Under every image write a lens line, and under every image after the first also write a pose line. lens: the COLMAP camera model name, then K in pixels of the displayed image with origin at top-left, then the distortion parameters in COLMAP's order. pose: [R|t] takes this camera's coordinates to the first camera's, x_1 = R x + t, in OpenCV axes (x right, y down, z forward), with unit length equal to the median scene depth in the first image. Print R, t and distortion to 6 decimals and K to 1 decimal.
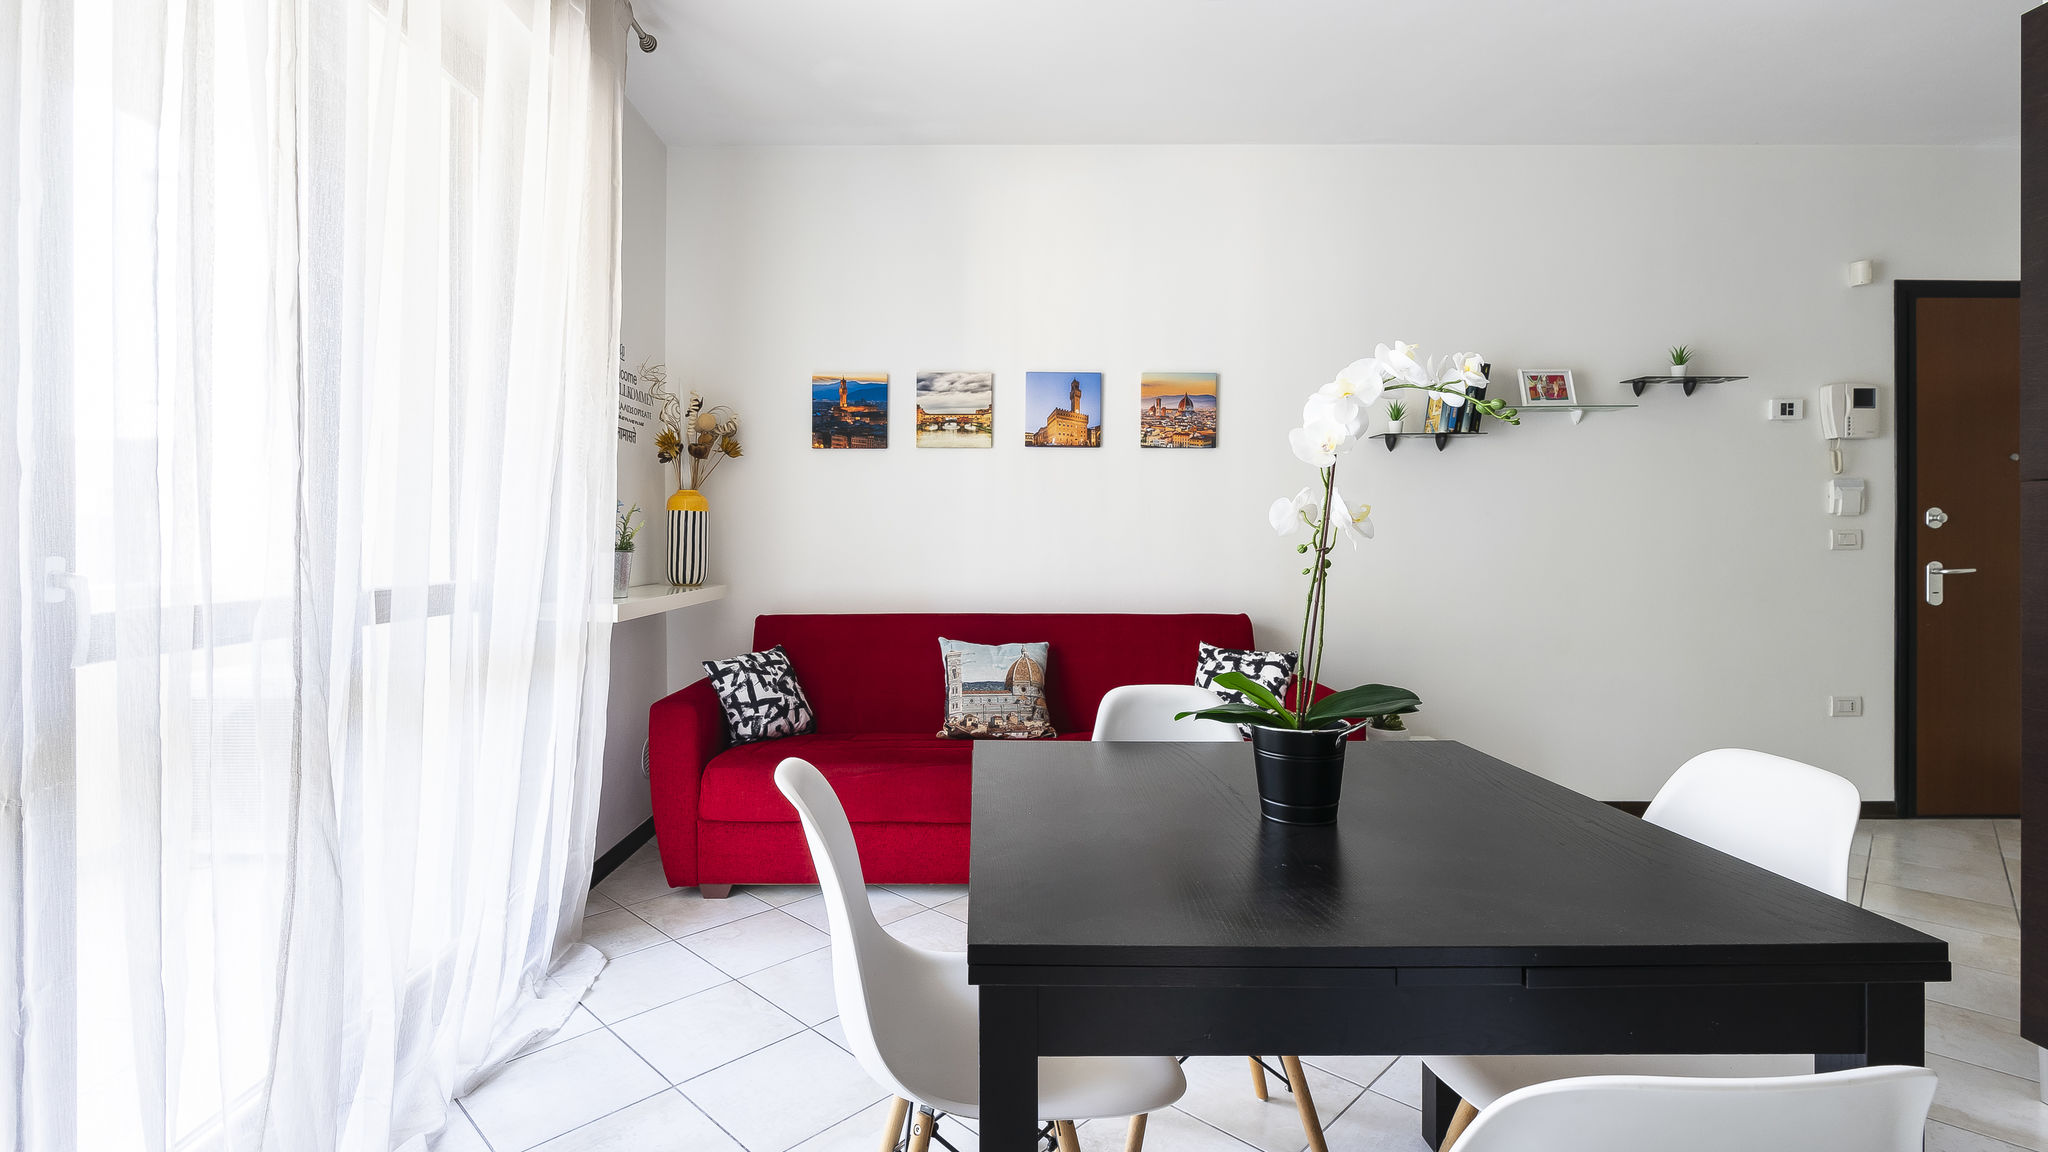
lens RADIAL K [[934.4, 0, 1003.4], [0, 934.4, 542.6], [0, 0, 1]] dist [-0.007381, 0.005387]
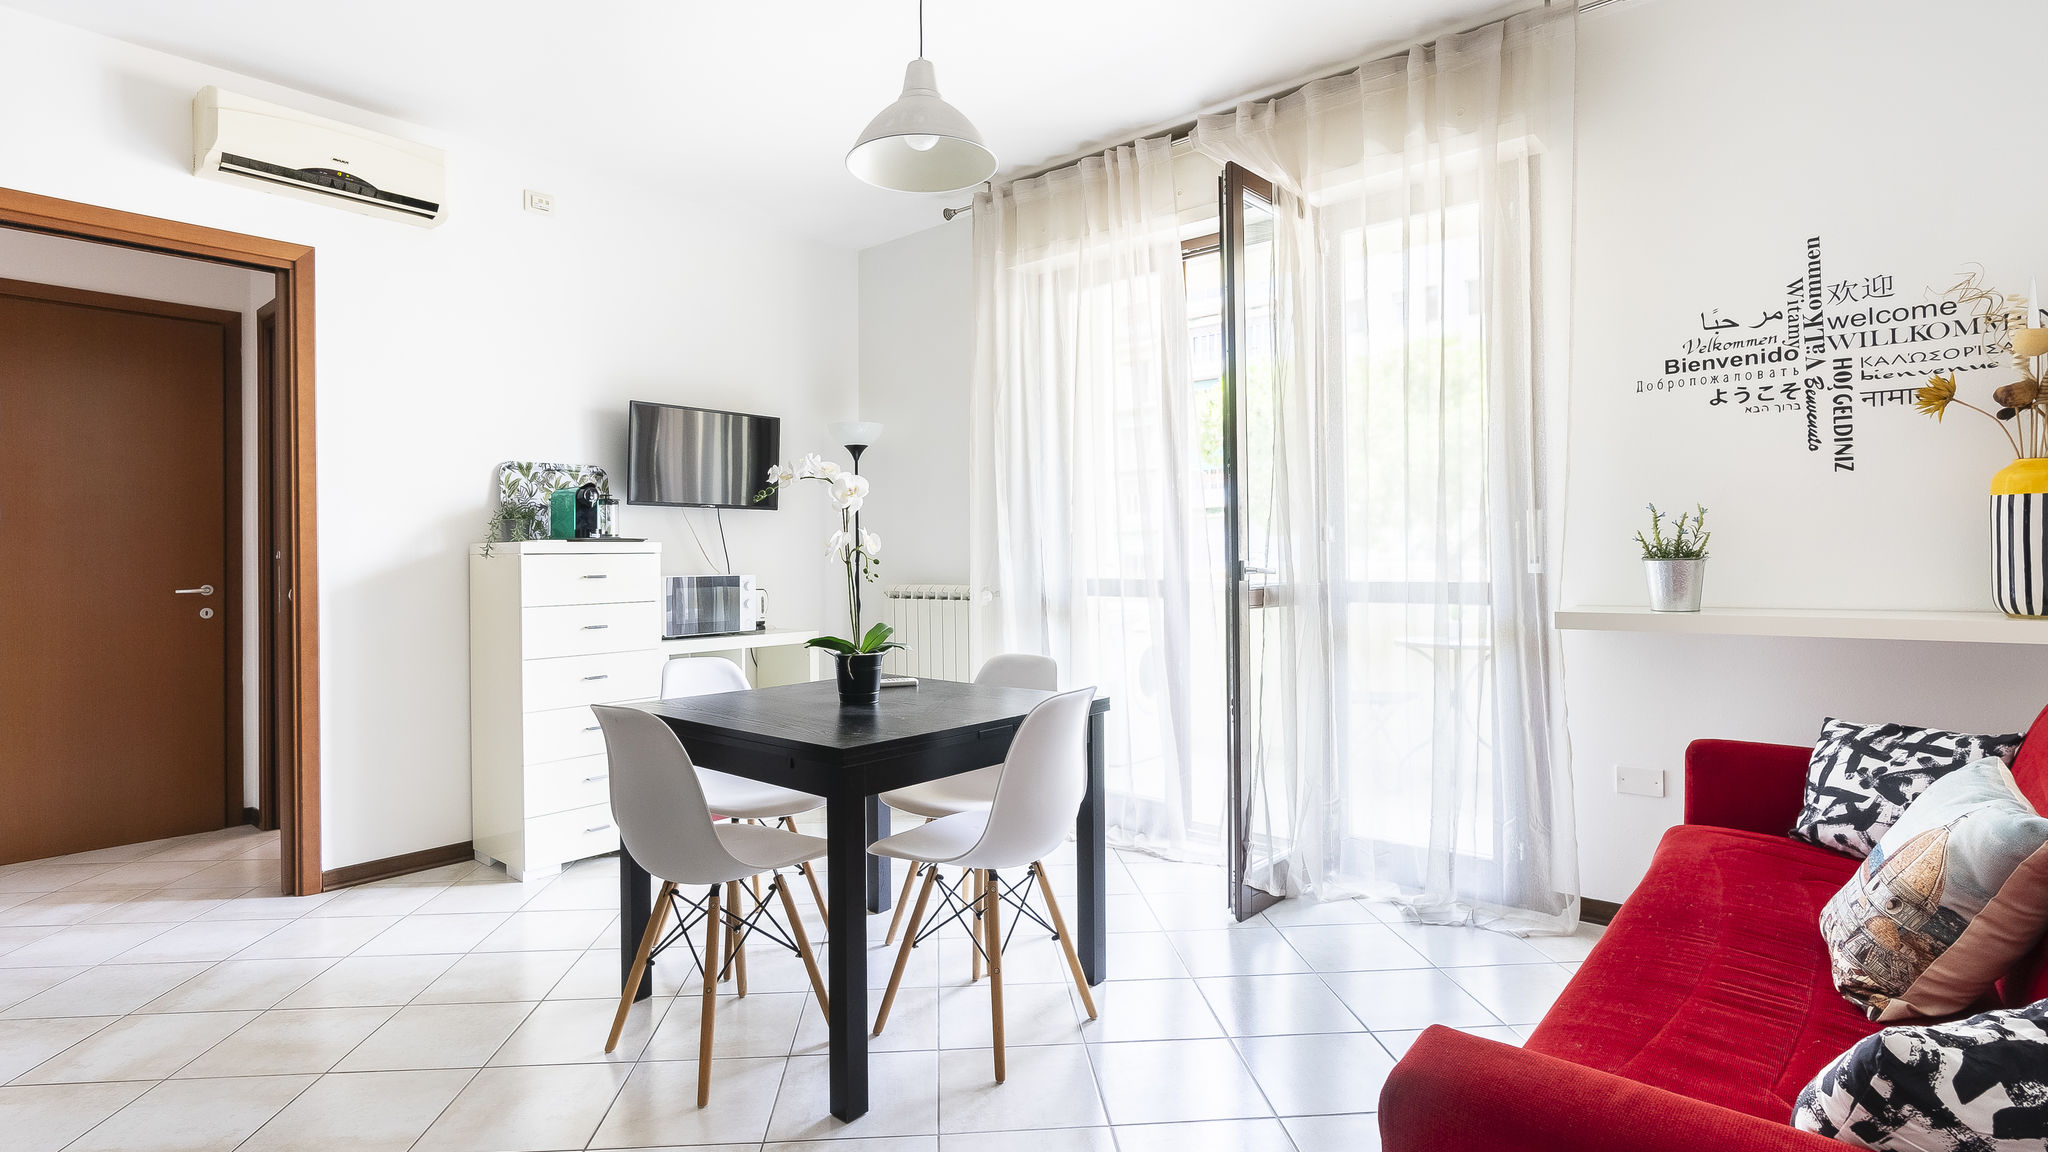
lens RADIAL K [[1017.1, 0, 1024.0], [0, 1017.1, 546.6], [0, 0, 1]] dist [-0.015548, 0.002466]
pose [[-0.640107, -0.000091, -0.768286, 0.550513], [0.010551, 0.999905, -0.008910, -0.000572], [0.768213, -0.013810, -0.640045, 0.866833]]
